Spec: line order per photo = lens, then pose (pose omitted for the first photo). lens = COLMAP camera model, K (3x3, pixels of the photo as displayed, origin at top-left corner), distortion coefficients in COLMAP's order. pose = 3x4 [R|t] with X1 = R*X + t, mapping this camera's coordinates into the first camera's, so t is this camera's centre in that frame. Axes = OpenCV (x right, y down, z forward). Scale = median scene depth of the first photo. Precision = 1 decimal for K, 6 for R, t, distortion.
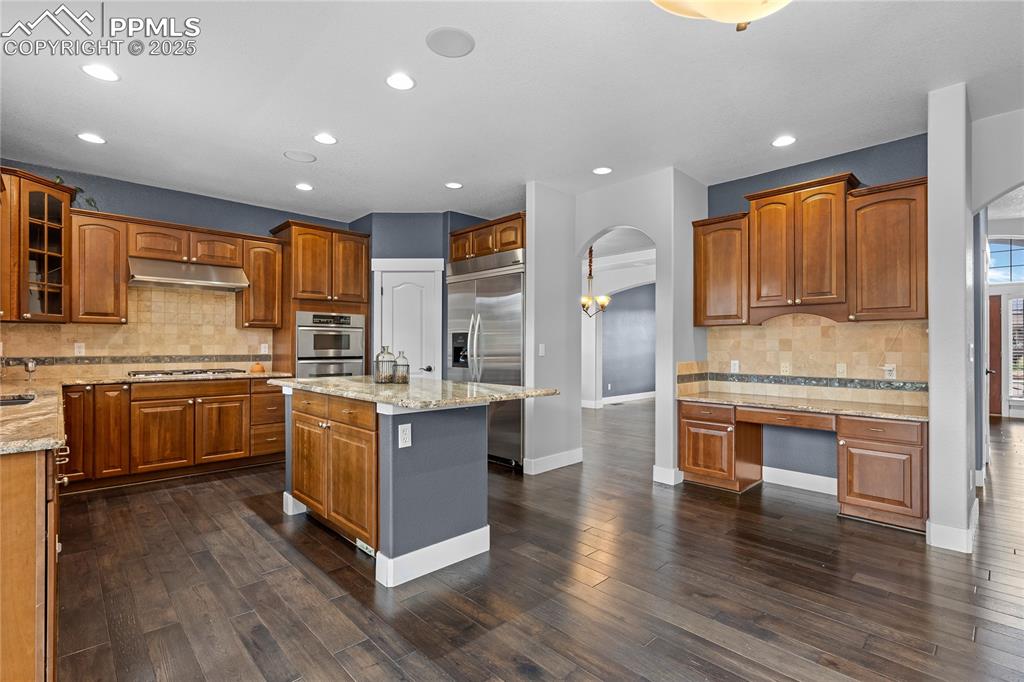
lens RADIAL K [[471.8, 0, 514.2], [0, 471.8, 345.3], [0, 0, 1]] dist [0.000967, 0.000117]
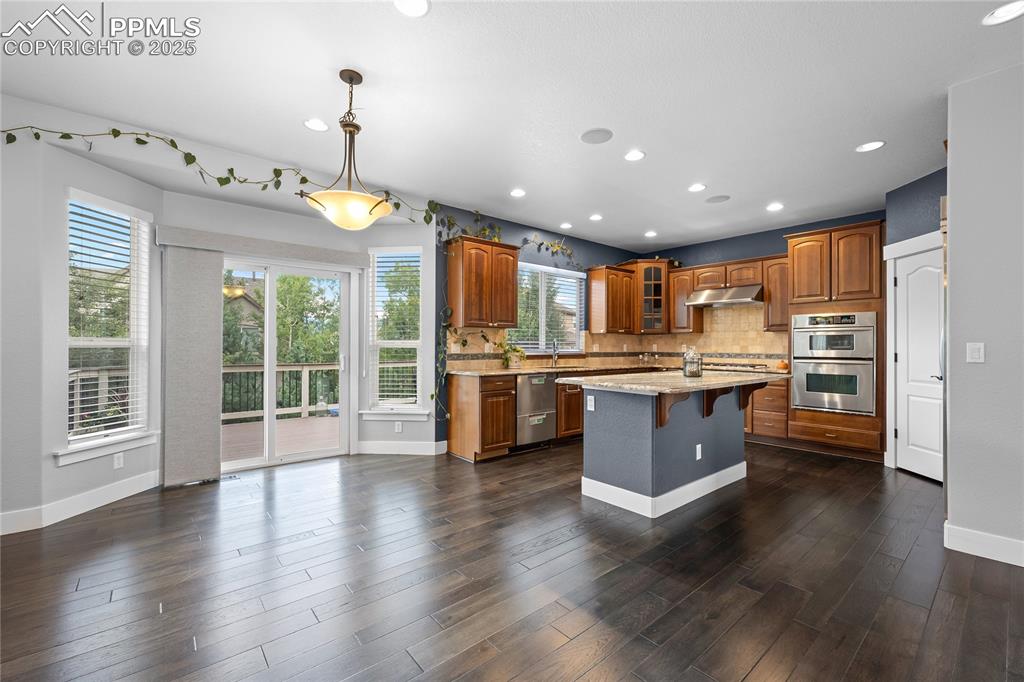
lens RADIAL K [[427.1, 0, 508.1], [0, 427.1, 343.1], [0, 0, 1]] dist [0.000210, -0.000030]
pose [[-0.070549, -0.006641, -0.997486, 0.631424], [0.000487, 0.999977, -0.006692, -0.000128], [0.997508, -0.000958, -0.070544, 0.430929]]
